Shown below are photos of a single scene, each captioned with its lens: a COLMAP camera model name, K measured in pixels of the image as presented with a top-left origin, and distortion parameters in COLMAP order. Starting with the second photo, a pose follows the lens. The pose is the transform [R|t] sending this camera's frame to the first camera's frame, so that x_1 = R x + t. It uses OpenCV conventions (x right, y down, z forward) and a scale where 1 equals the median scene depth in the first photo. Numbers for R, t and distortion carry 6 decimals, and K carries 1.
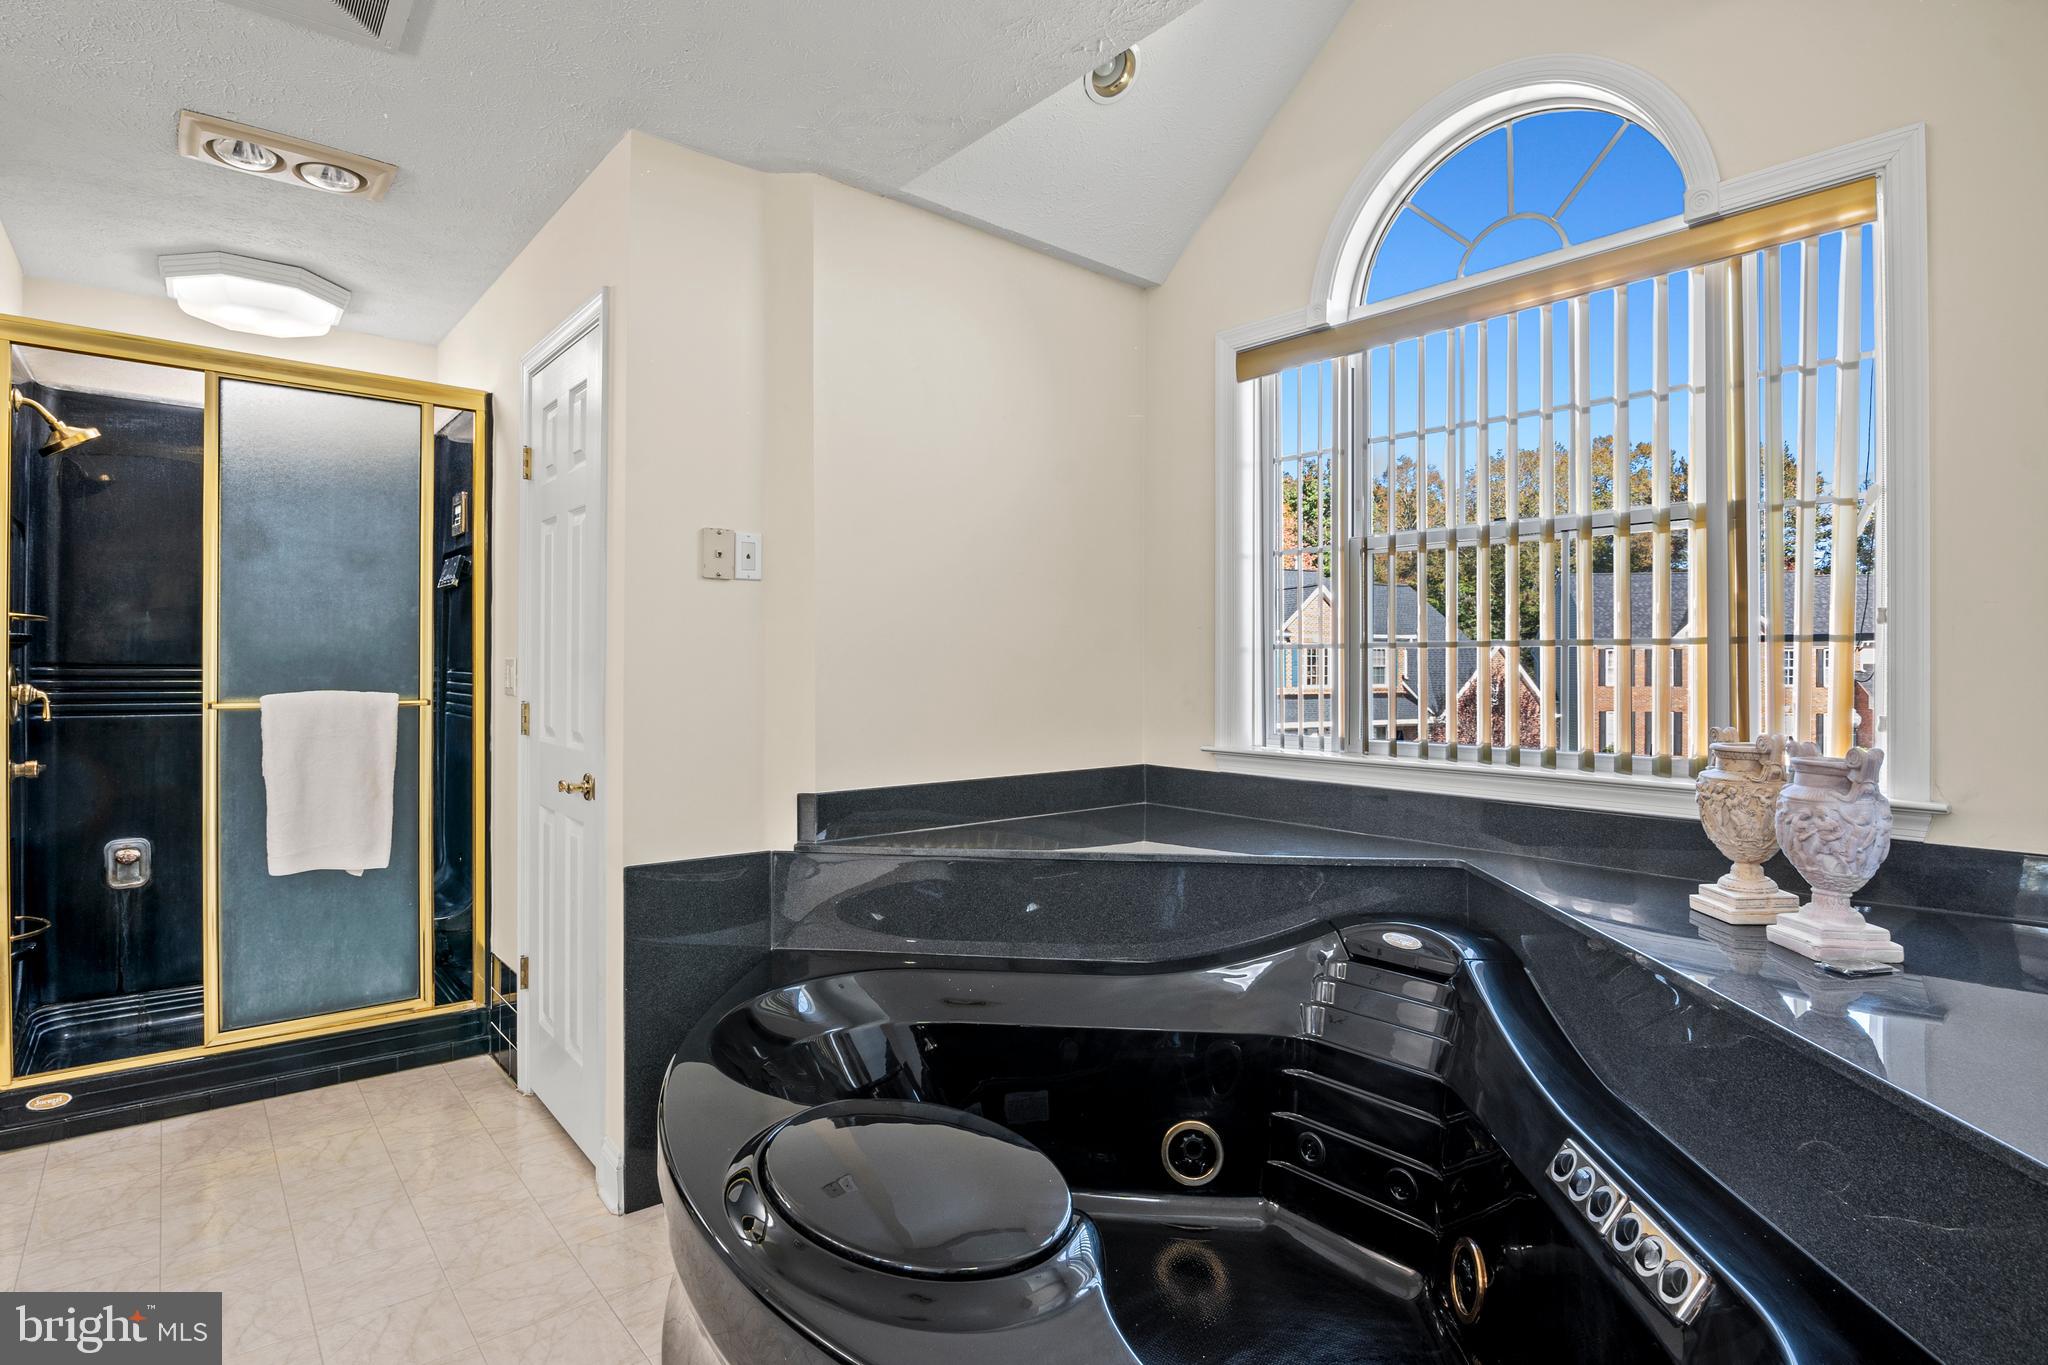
lens RADIAL K [[1038.3, 0, 1004.5], [0, 1038.3, 670.4], [0, 0, 1]] dist [-0.003361, -0.015313]
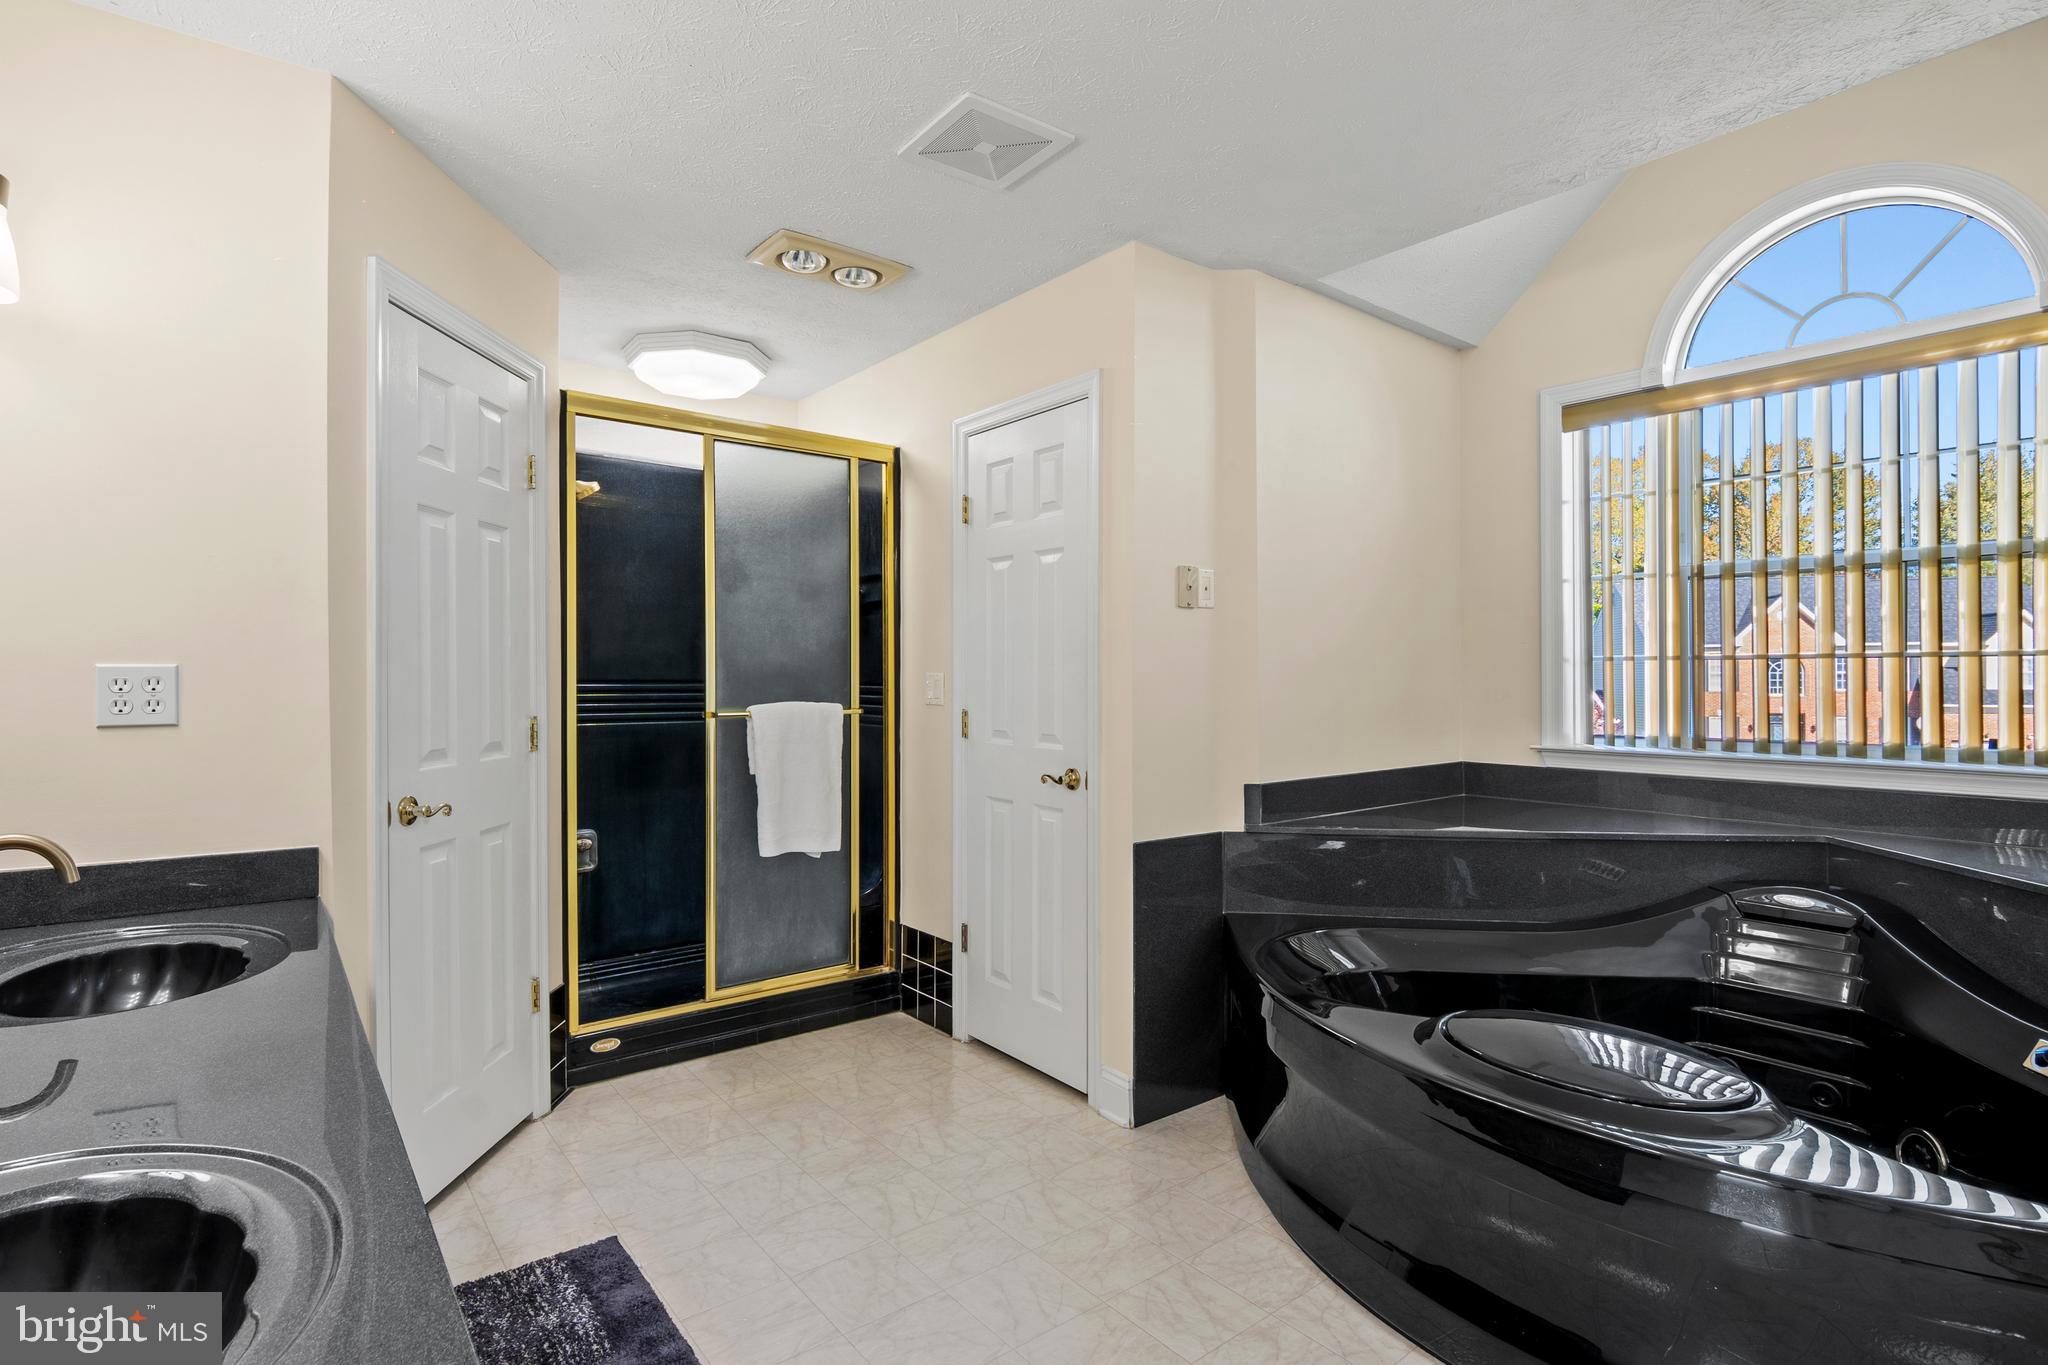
lens RADIAL K [[1013.4, 0, 1033.9], [0, 1013.4, 680.3], [0, 0, 1]] dist [-0.003412, -0.001586]
pose [[0.999566, -0.006390, -0.028755, -0.357098], [0.006408, 0.999979, 0.000554, -0.003969], [0.028751, -0.000738, 0.999586, -0.162081]]
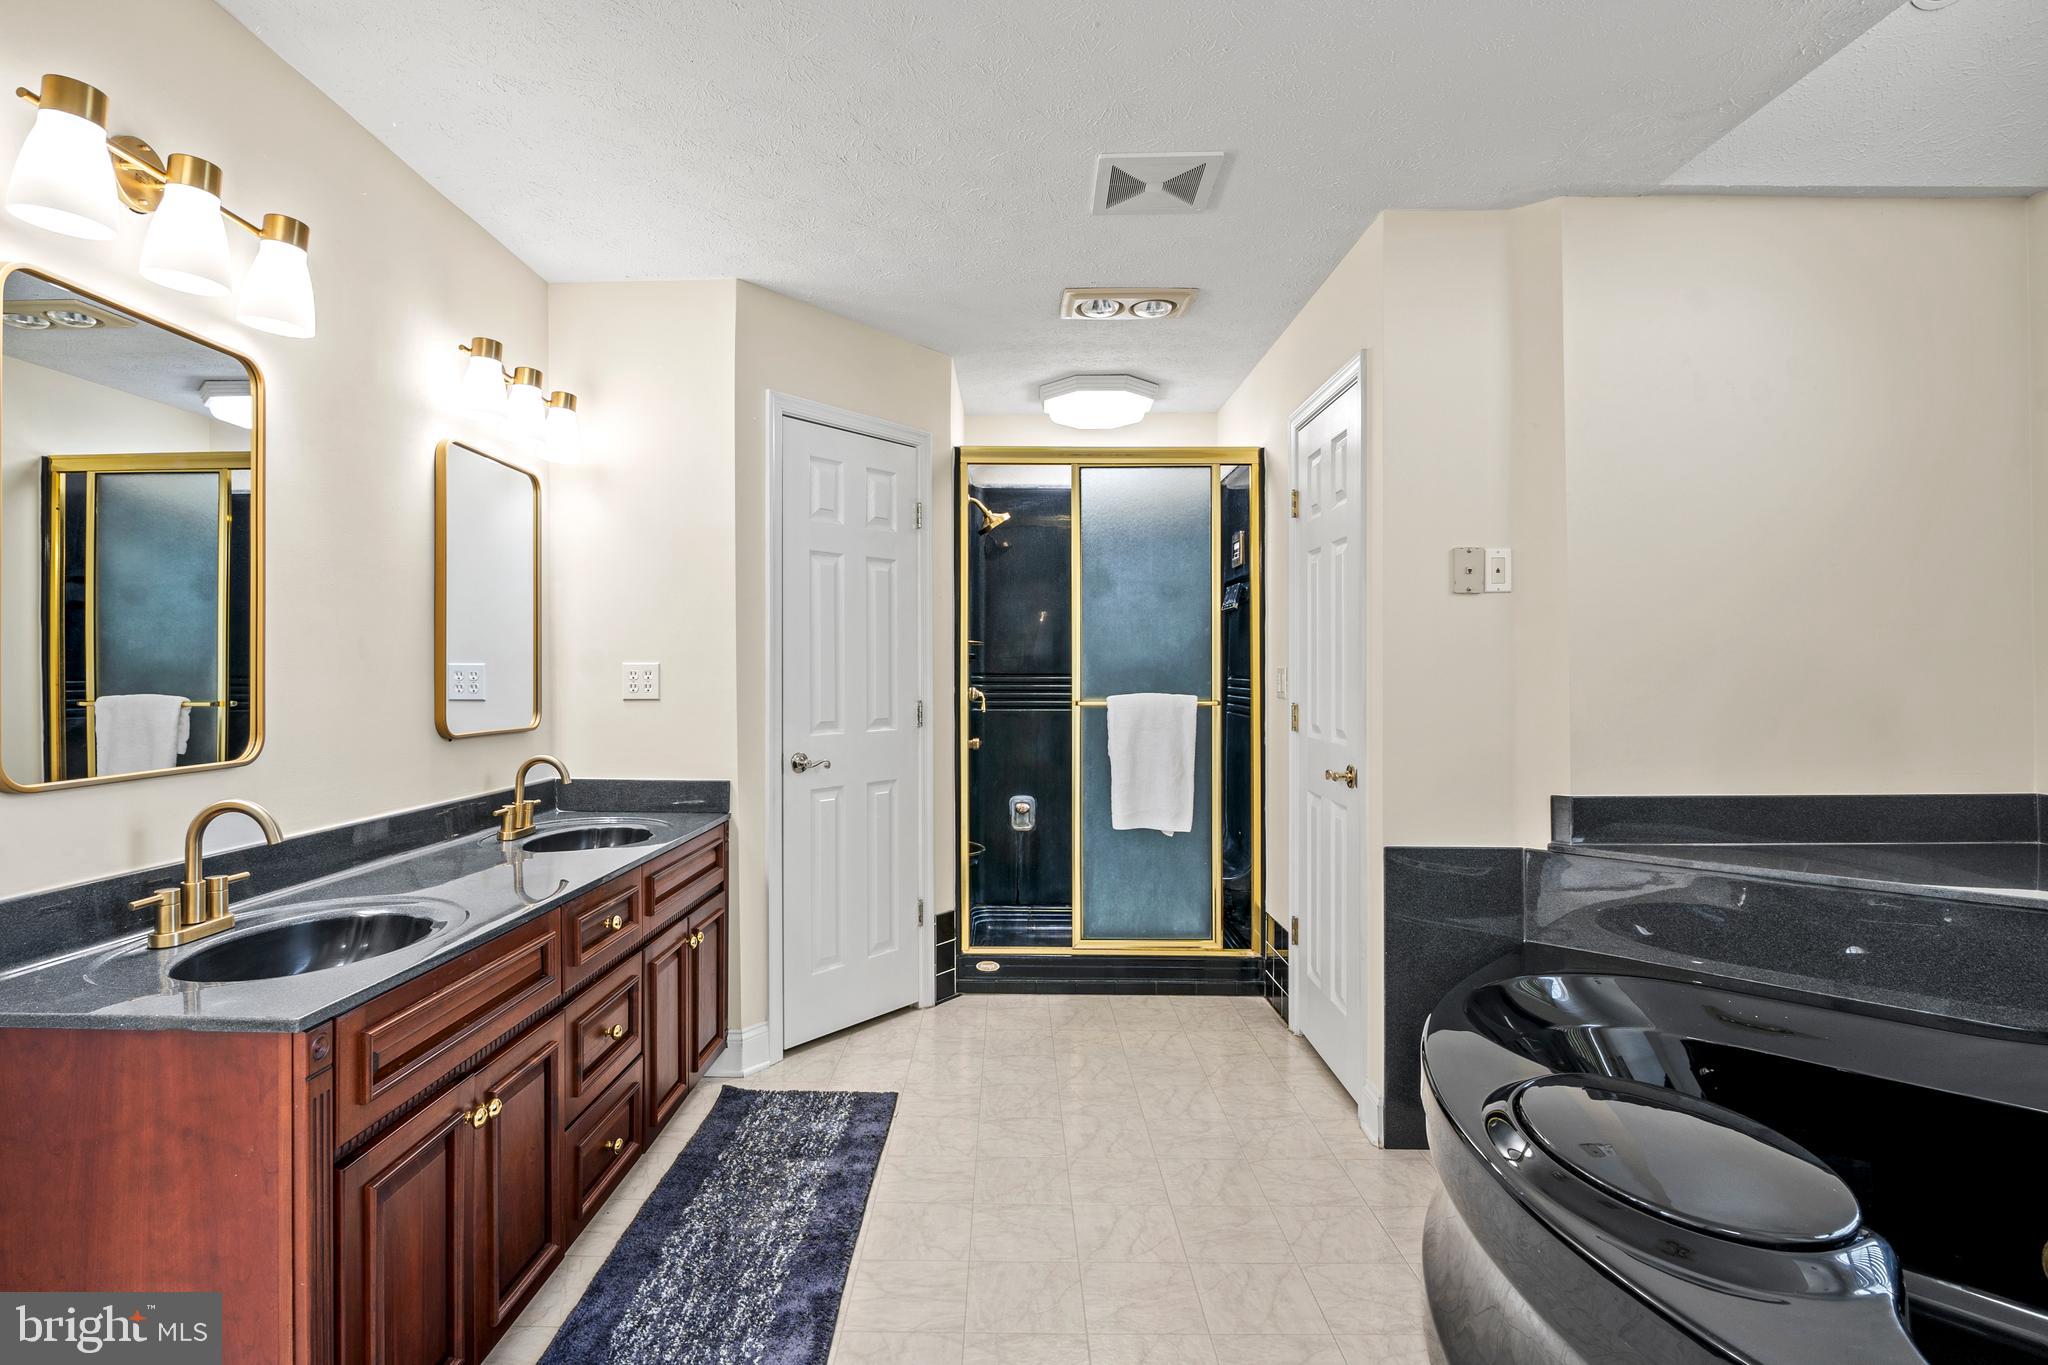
lens RADIAL K [[1012.7, 0, 980.6], [0, 1012.7, 668.9], [0, 0, 1]] dist [-0.001478, -0.007131]
pose [[0.757484, -0.007902, -0.652806, 0.026101], [0.002849, 0.999957, -0.008798, -0.000514], [0.652848, 0.004804, 0.757474, -0.122656]]
